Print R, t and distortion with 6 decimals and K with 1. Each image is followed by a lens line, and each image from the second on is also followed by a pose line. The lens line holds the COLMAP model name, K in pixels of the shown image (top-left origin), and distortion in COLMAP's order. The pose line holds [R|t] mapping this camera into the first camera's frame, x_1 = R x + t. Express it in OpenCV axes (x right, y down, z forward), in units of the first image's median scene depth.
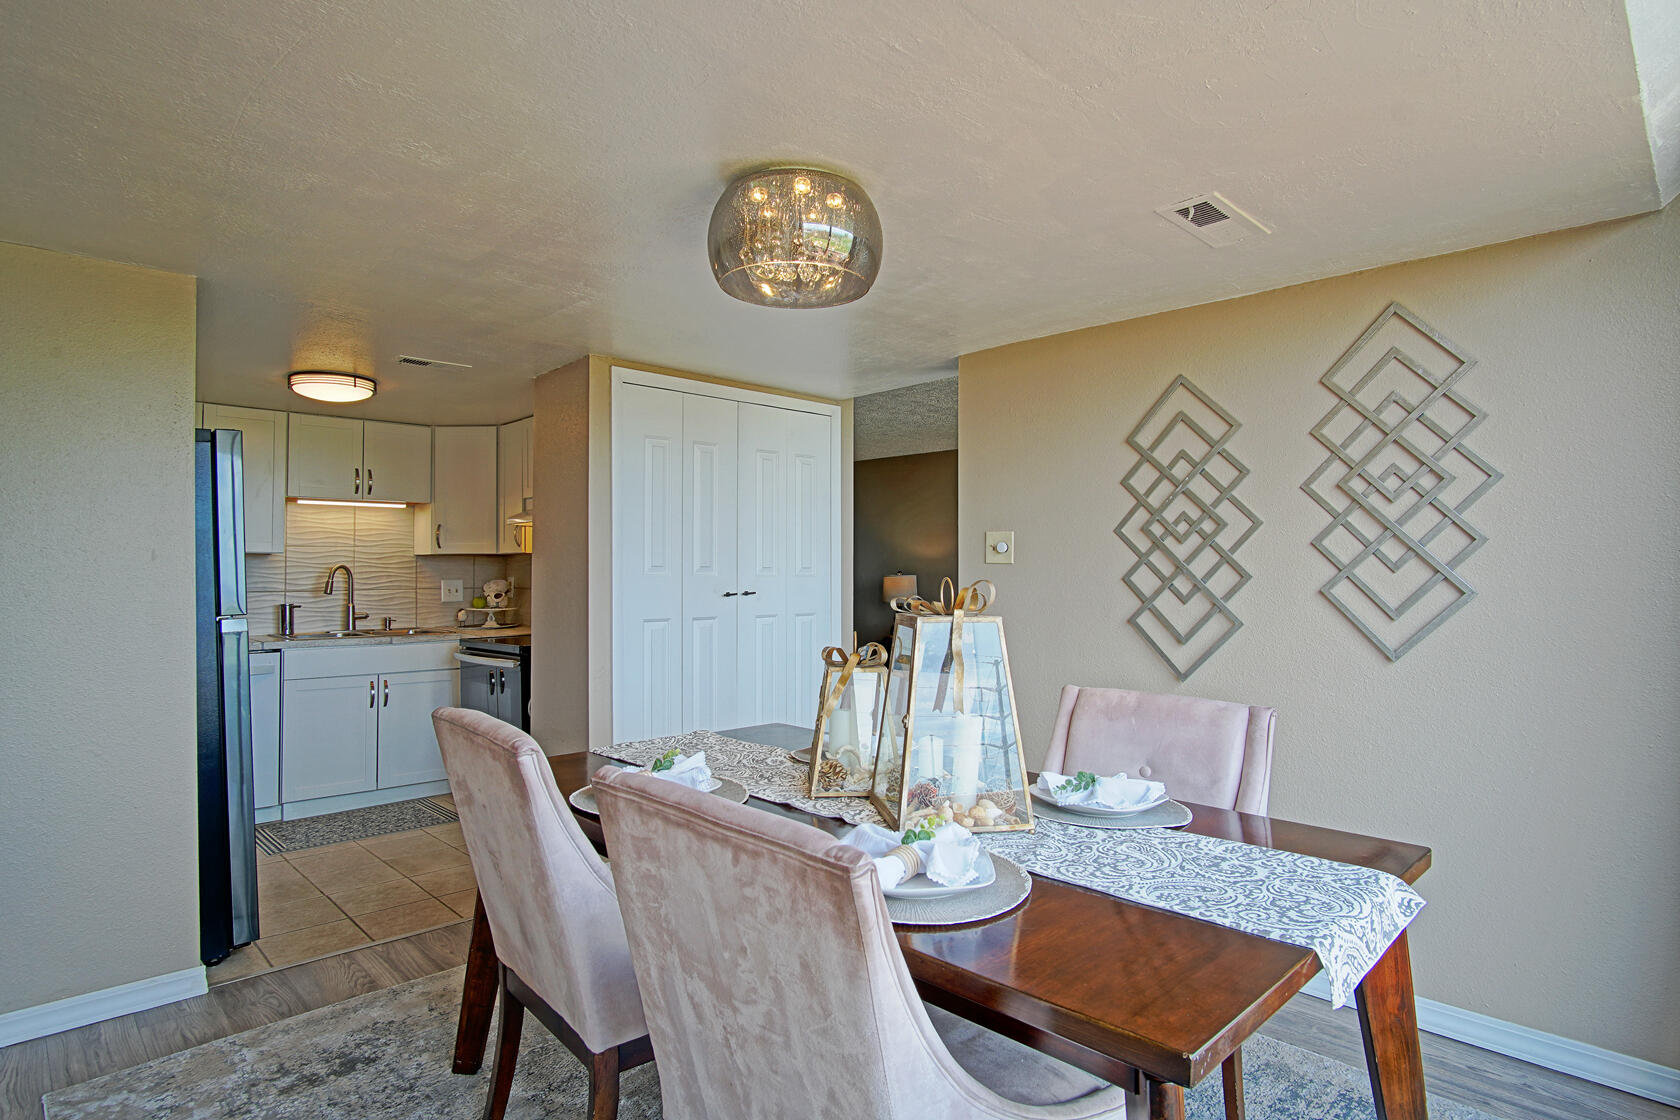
lens RADIAL K [[892.5, 0, 836.4], [0, 892.5, 555.4], [0, 0, 1]] dist [-0.027082, 0.002577]
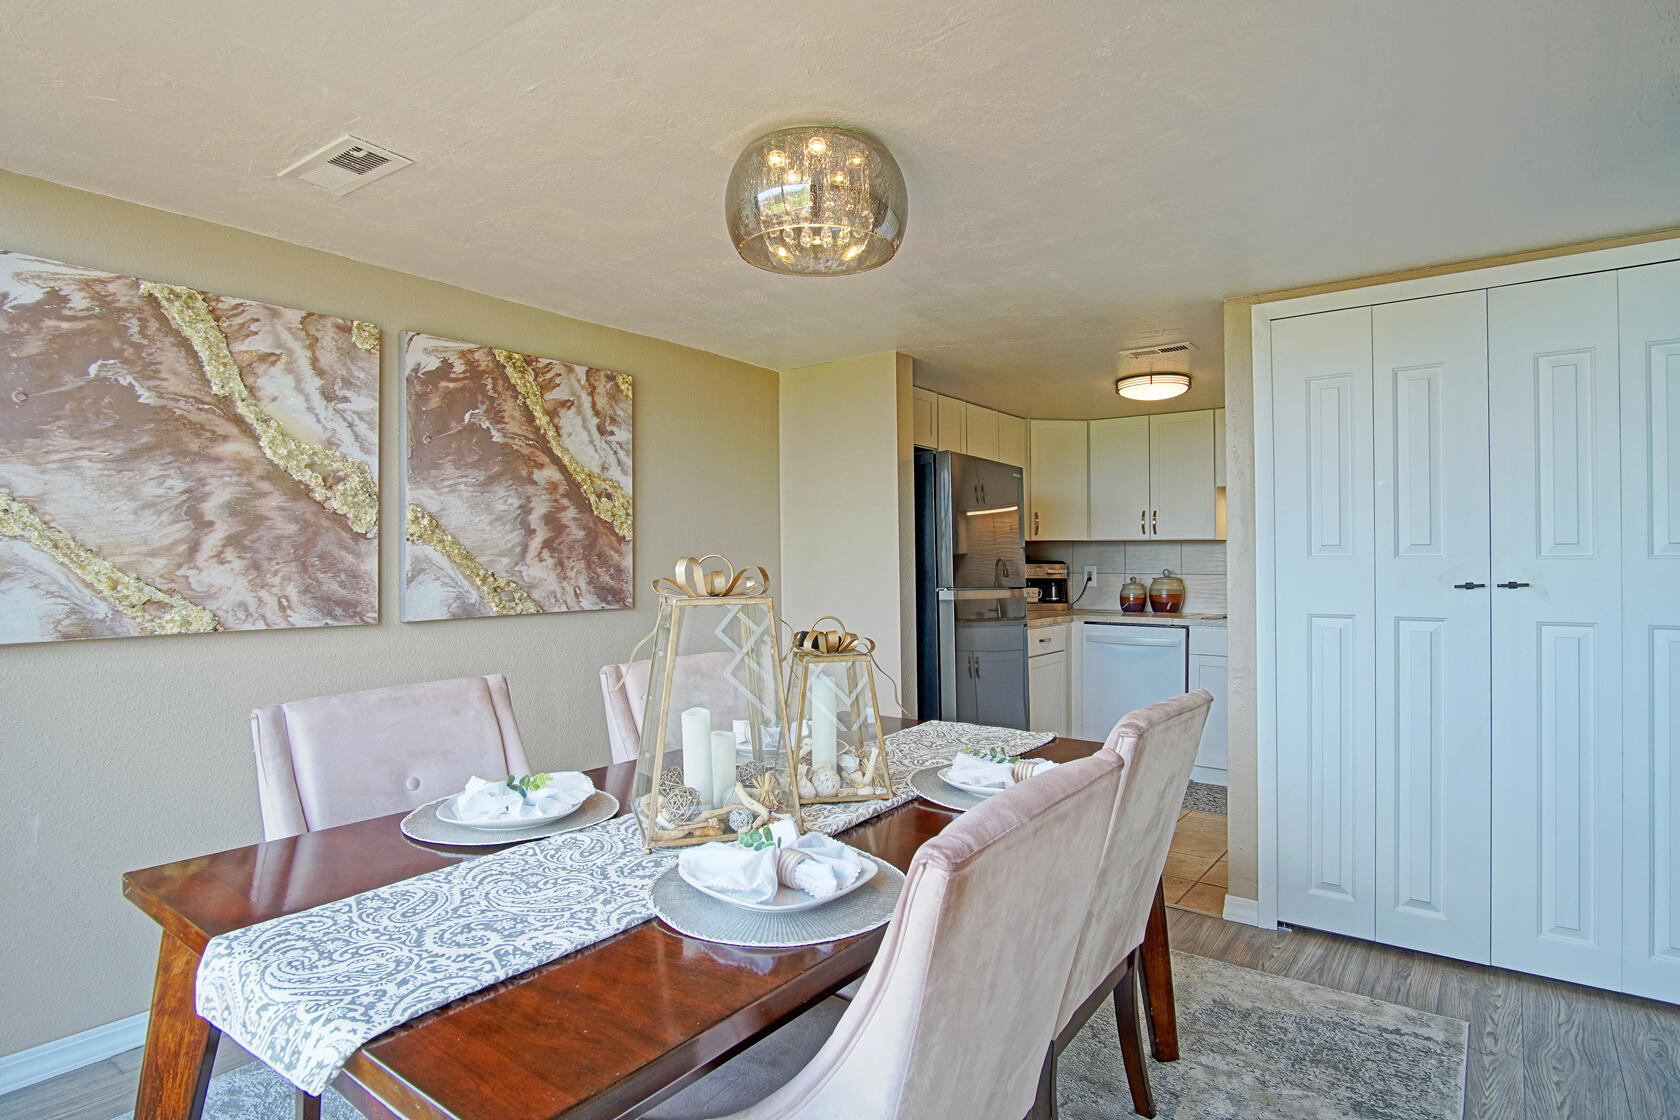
lens RADIAL K [[892.5, 0, 836.4], [0, 892.5, 550.0], [0, 0, 1]] dist [-0.027082, 0.002577]
pose [[0.151076, -0.013048, -0.988436, 0.369490], [0.020447, 0.999740, -0.010072, 0.011771], [0.988311, -0.018689, 0.151303, 0.356820]]
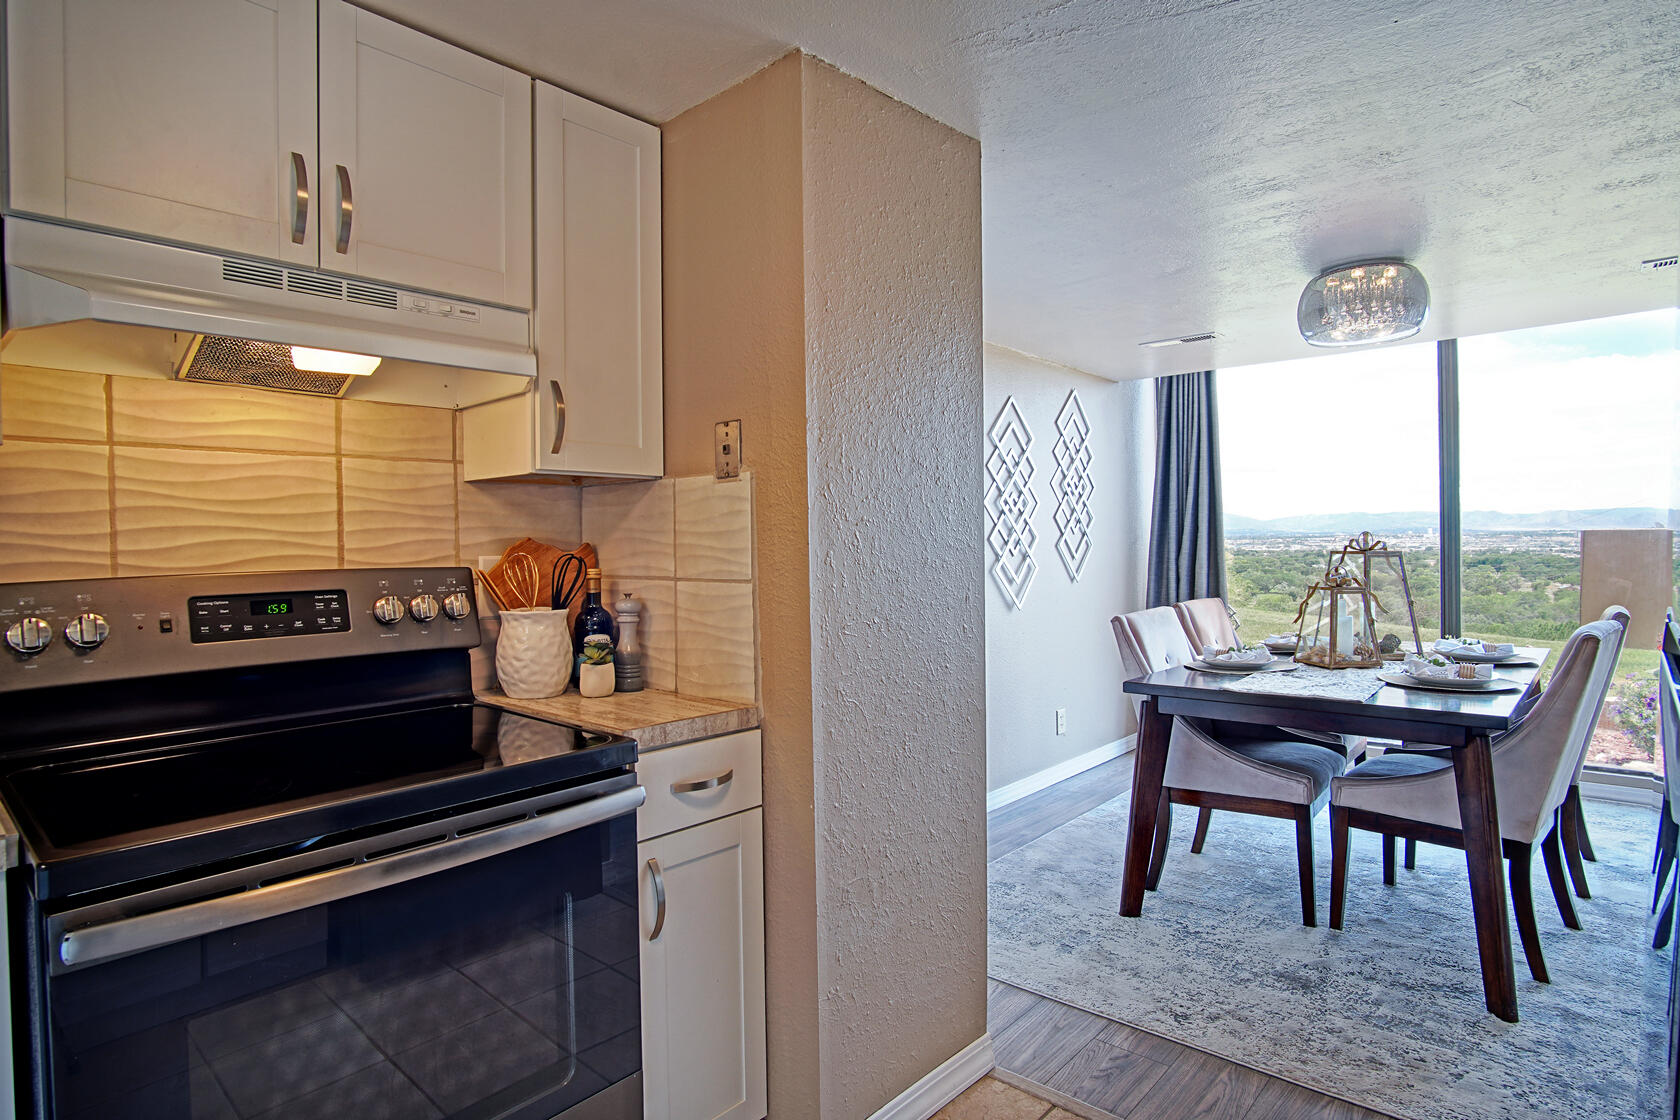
lens RADIAL K [[892.5, 0, 839.6], [0, 892.5, 554.5], [0, 0, 1]] dist [-0.027082, 0.002577]
pose [[-0.079395, -0.013433, 0.996753, -0.588257], [-0.009704, 0.999872, 0.012702, 0.020597], [-0.996796, -0.008664, -0.079515, 0.803468]]
